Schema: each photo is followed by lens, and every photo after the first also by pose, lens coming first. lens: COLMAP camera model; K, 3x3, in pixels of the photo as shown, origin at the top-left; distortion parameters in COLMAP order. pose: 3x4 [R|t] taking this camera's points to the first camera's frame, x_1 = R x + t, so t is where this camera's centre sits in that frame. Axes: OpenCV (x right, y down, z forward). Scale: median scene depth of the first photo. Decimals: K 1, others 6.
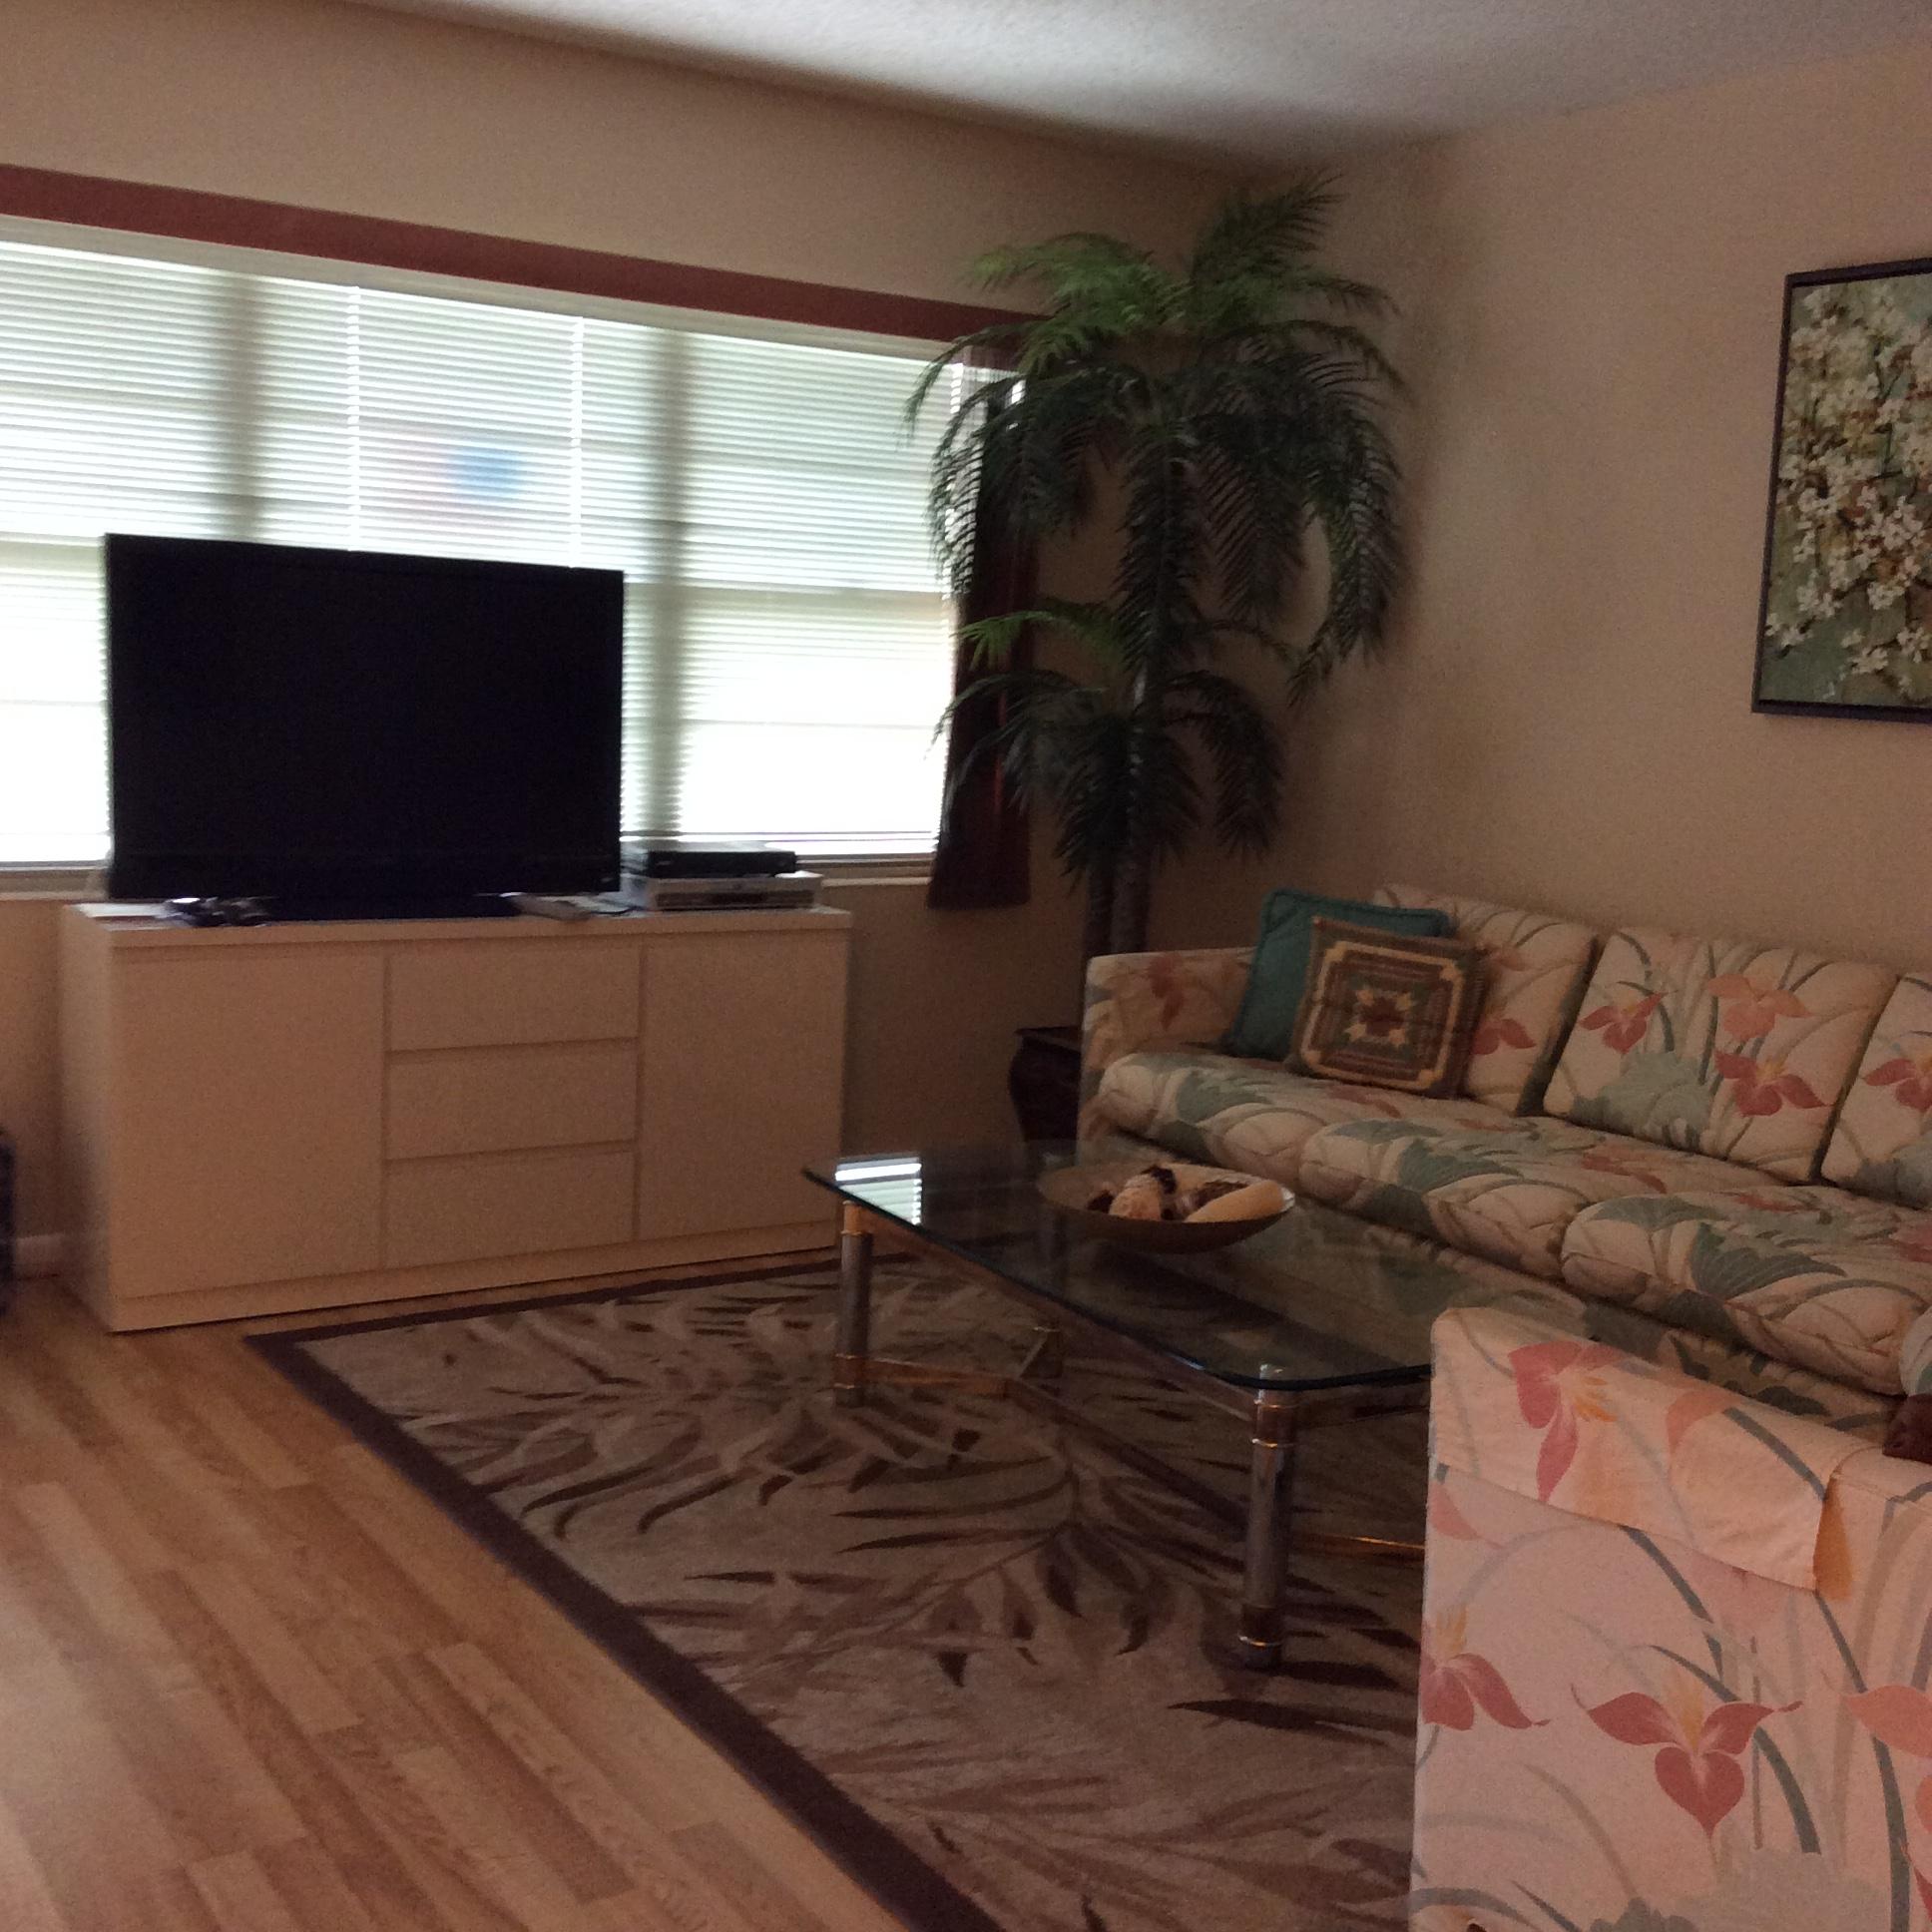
lens RADIAL K [[2306.8, 0, 965.4], [0, 2306.8, 974.9], [0, 0, 1]] dist [0.013349, 0.000000]
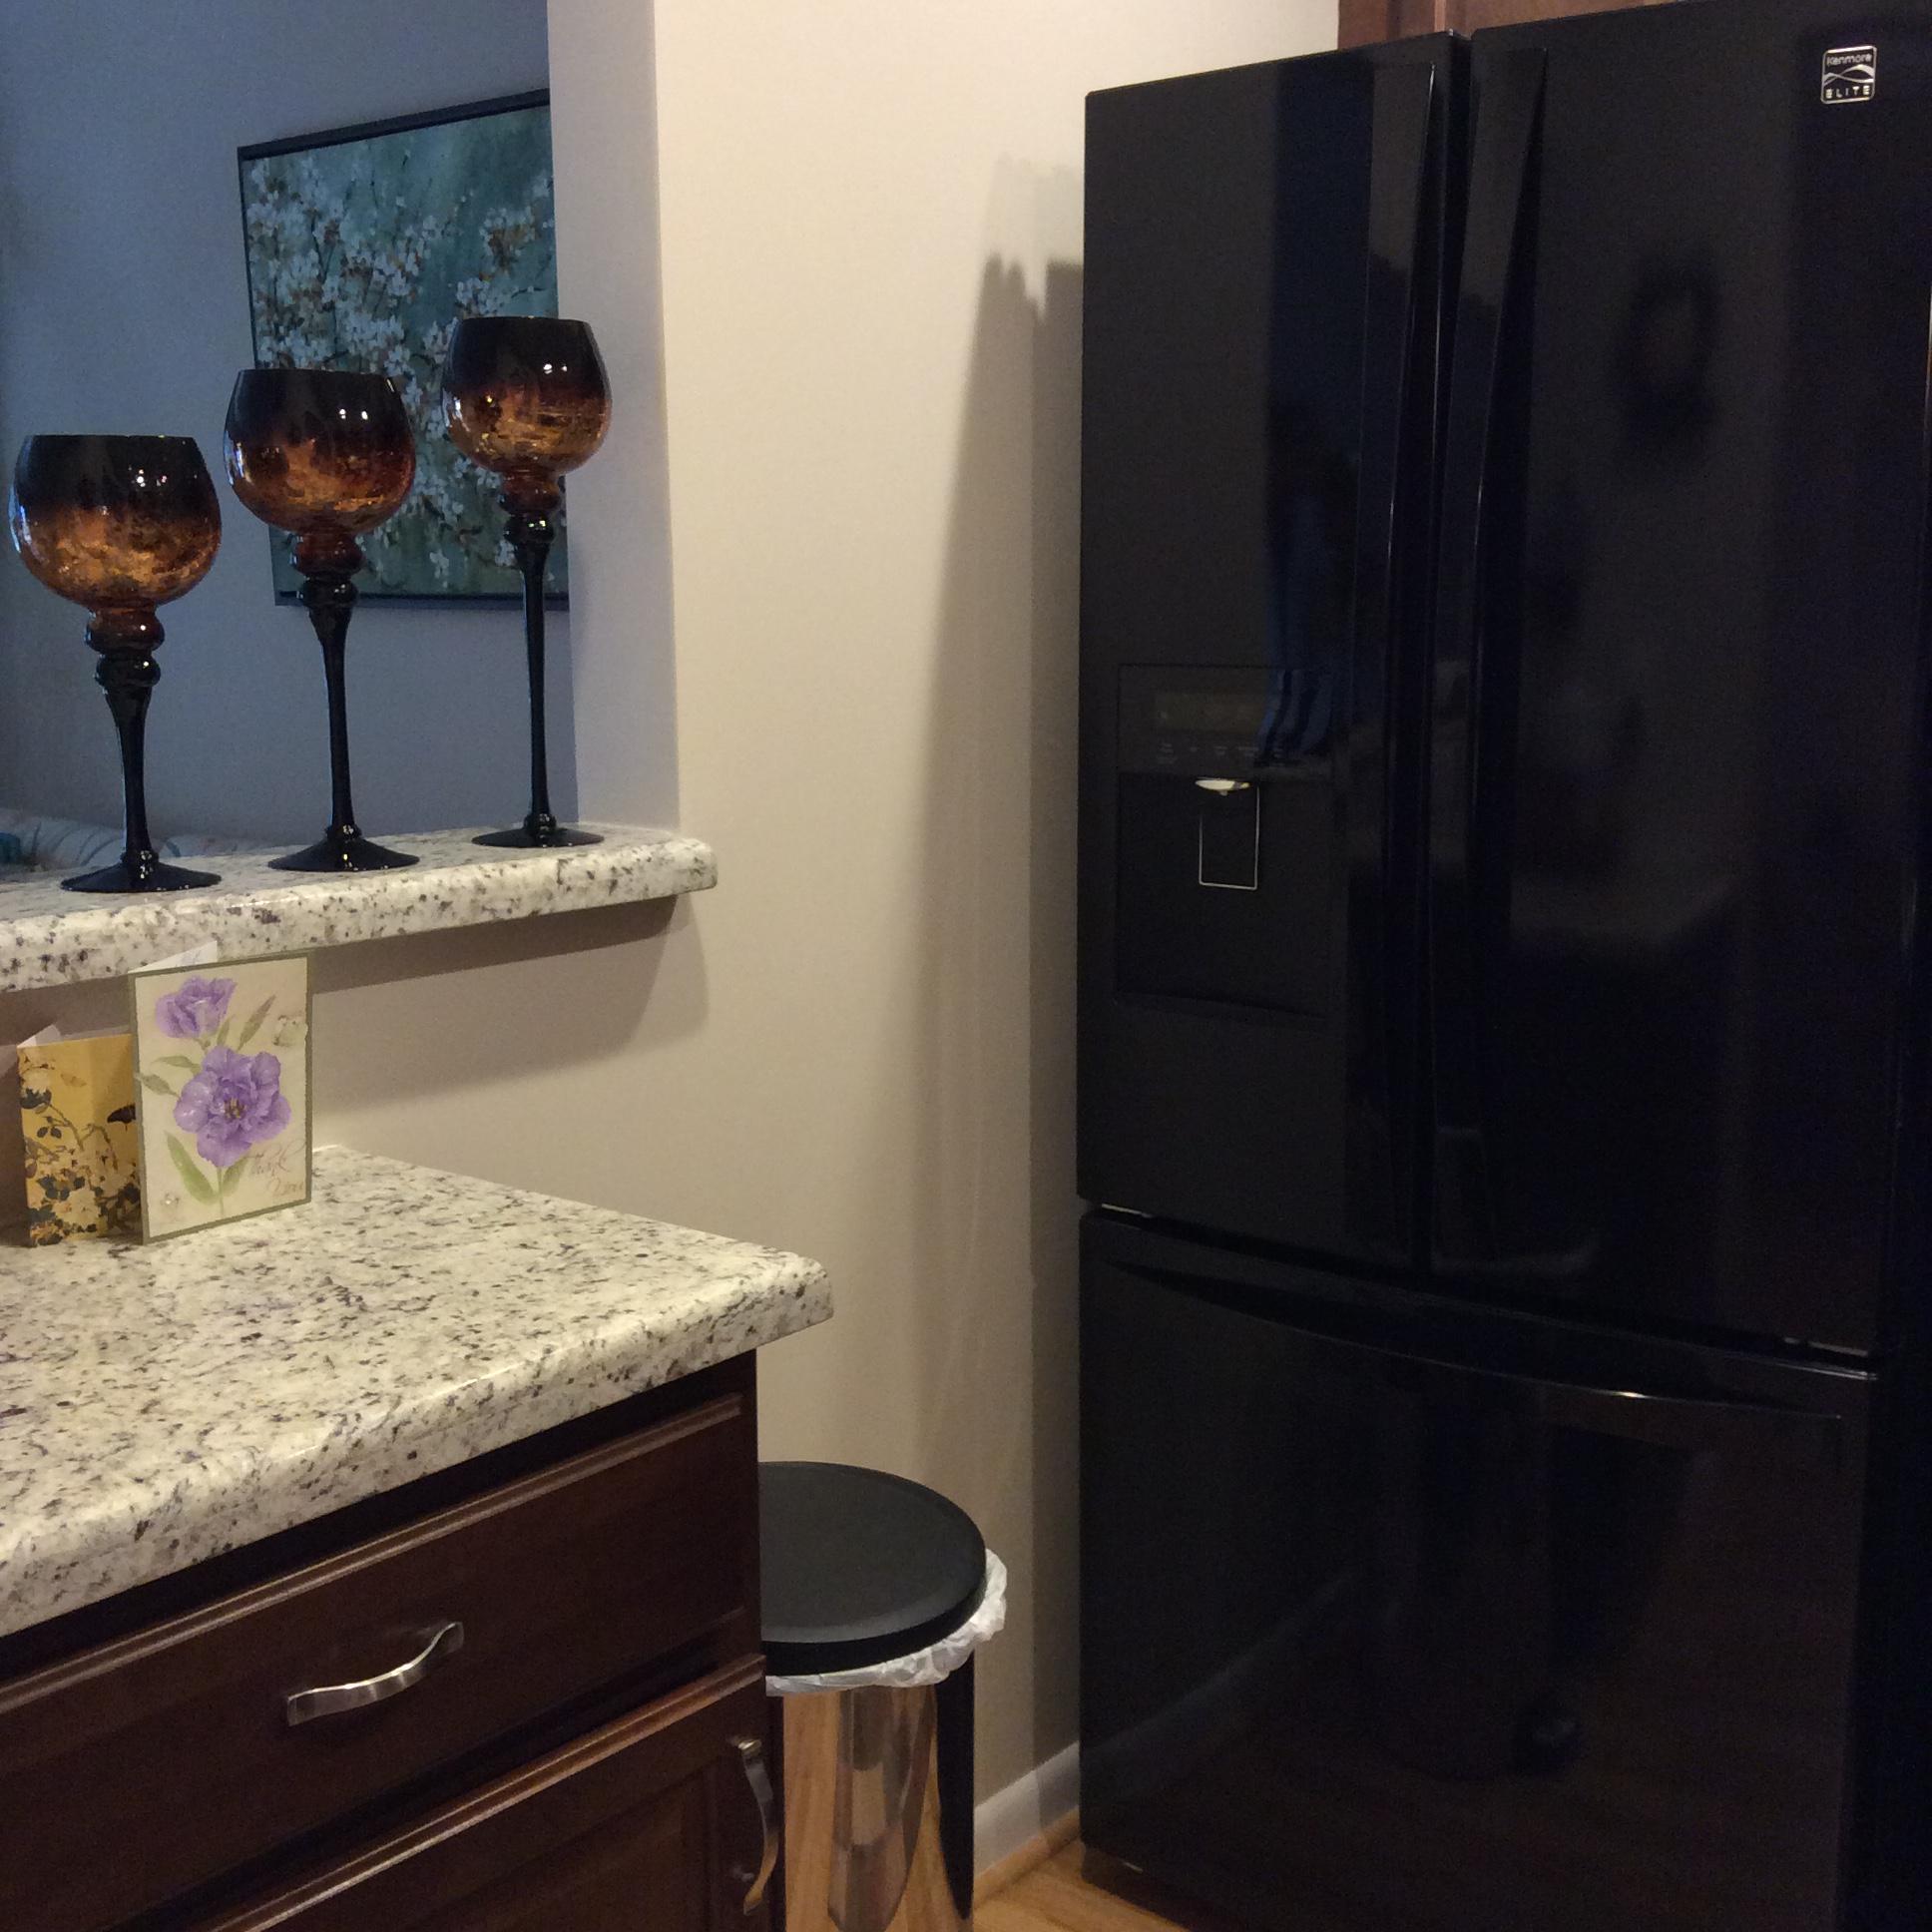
lens RADIAL K [[2306.8, 0, 954.8], [0, 2306.8, 978.6], [0, 0, 1]] dist [0.013349, 0.000000]
pose [[0.956410, -0.100191, 0.274301, 0.350068], [0.089403, 0.994659, 0.051586, 0.018118], [-0.278005, -0.024814, 0.960259, -0.014127]]
